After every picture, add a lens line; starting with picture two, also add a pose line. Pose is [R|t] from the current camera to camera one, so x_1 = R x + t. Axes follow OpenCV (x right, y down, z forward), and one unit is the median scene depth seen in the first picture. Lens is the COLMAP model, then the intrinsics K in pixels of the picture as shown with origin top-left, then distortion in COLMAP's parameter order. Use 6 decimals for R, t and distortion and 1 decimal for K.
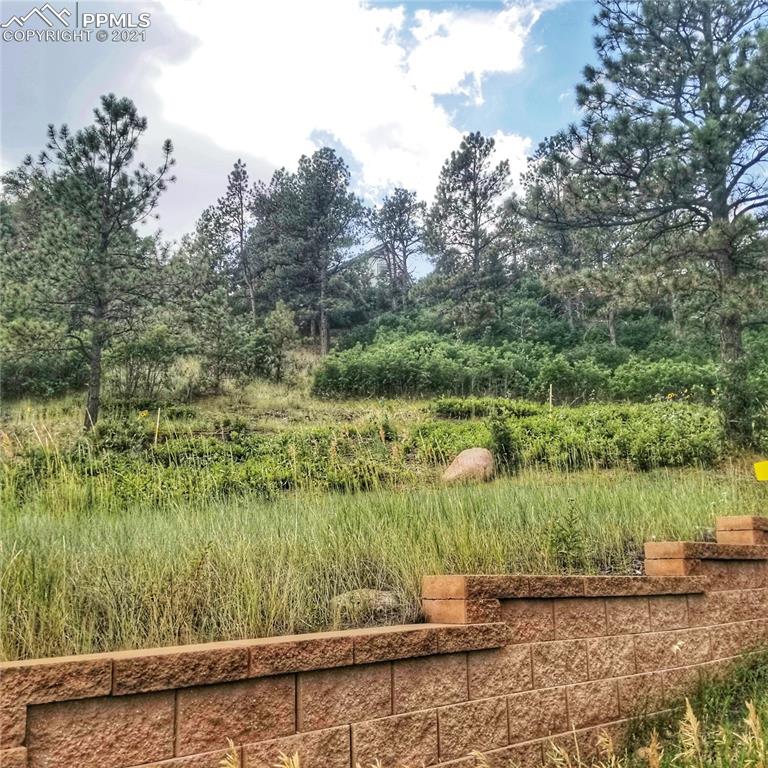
lens RADIAL K [[902.5, 0, 383.7], [0, 902.5, 383.0], [0, 0, 1]] dist [-0.015155, 0.000000]
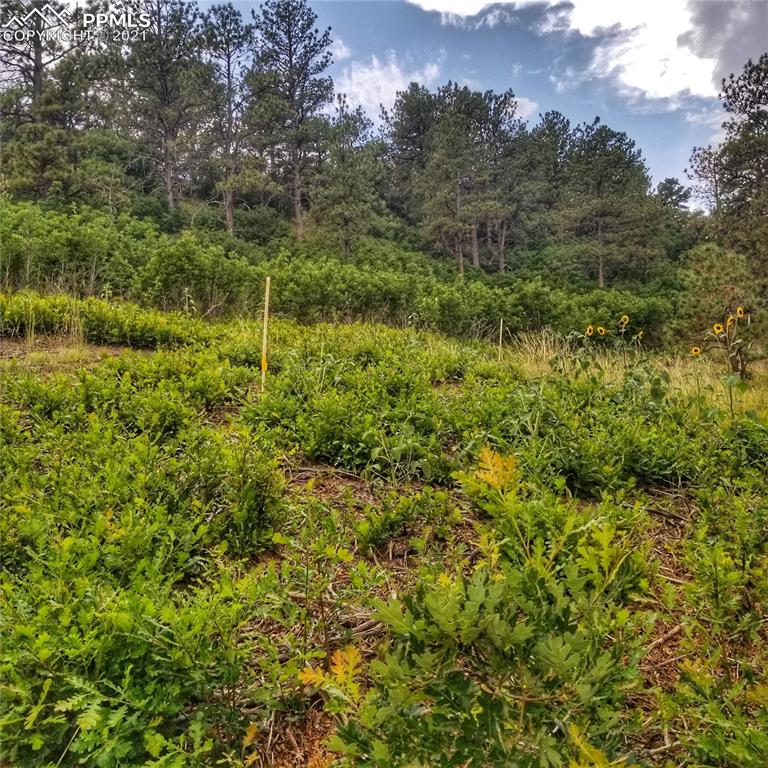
lens RADIAL K [[902.5, 0, 384.6], [0, 902.5, 383.9], [0, 0, 1]] dist [-0.015155, 0.000000]
pose [[0.881121, 0.033583, 0.471697, 0.026598], [-0.083208, 0.992923, 0.084739, 0.005262], [-0.465513, -0.113914, 0.877680, 0.317839]]
